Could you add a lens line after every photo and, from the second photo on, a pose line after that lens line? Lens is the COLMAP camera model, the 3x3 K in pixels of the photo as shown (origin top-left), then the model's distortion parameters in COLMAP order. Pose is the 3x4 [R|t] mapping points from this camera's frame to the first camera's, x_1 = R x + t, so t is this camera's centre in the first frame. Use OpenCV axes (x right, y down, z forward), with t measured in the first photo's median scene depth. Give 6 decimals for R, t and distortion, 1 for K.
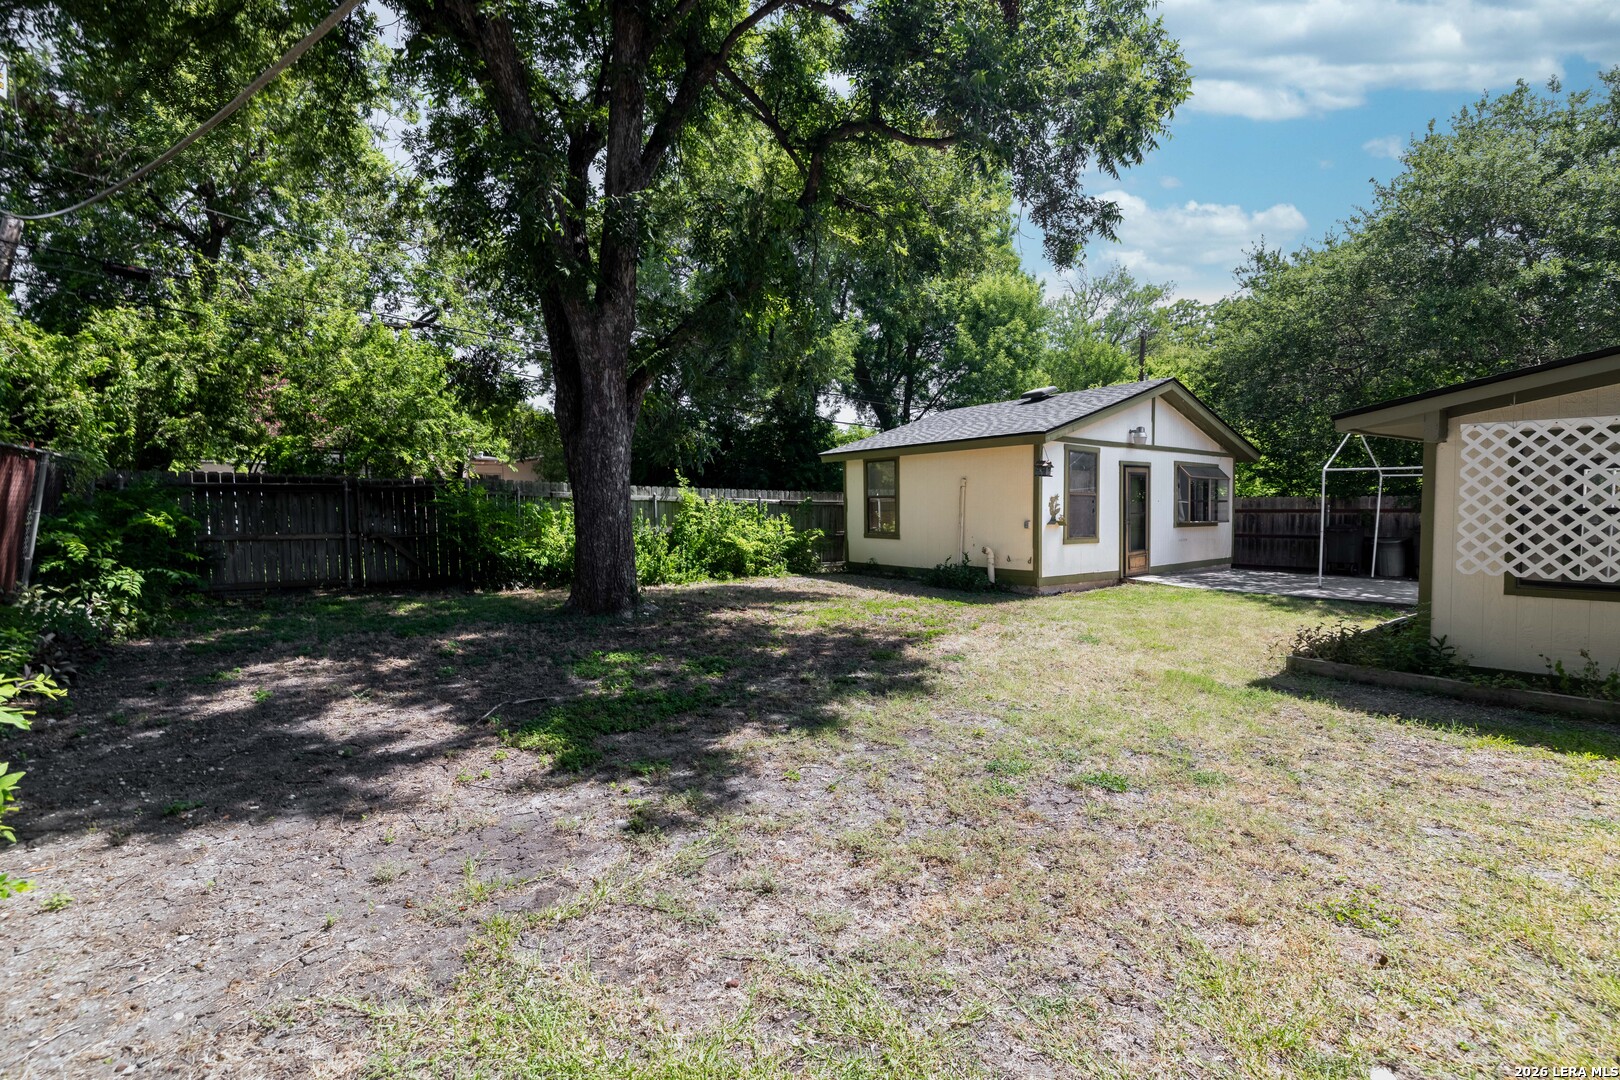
lens RADIAL K [[705.4, 0, 801.1], [0, 705.4, 534.9], [0, 0, 1]] dist [0.000964, 0.000070]
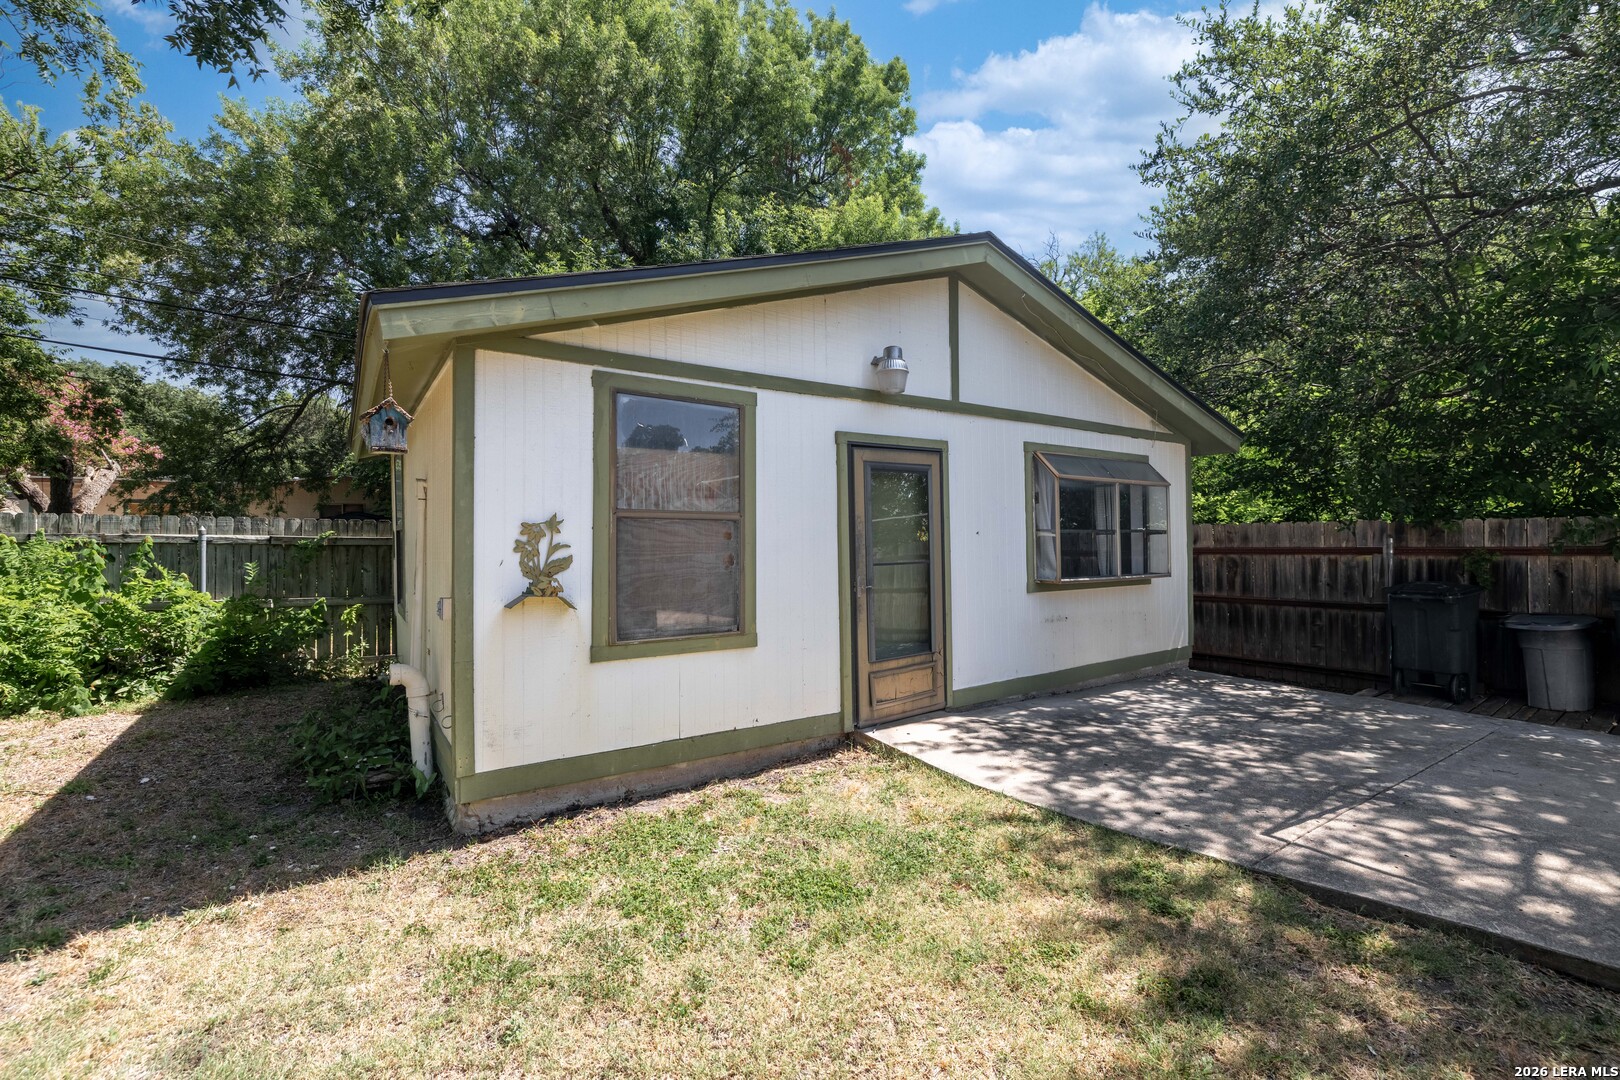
lens RADIAL K [[705.4, 0, 813.3], [0, 705.4, 539.6], [0, 0, 1]] dist [0.000964, 0.000070]
pose [[0.999239, -0.005203, -0.038649, 0.434328], [0.003652, 0.999189, -0.040102, -0.027944], [0.038827, 0.039930, 0.998448, 0.584479]]
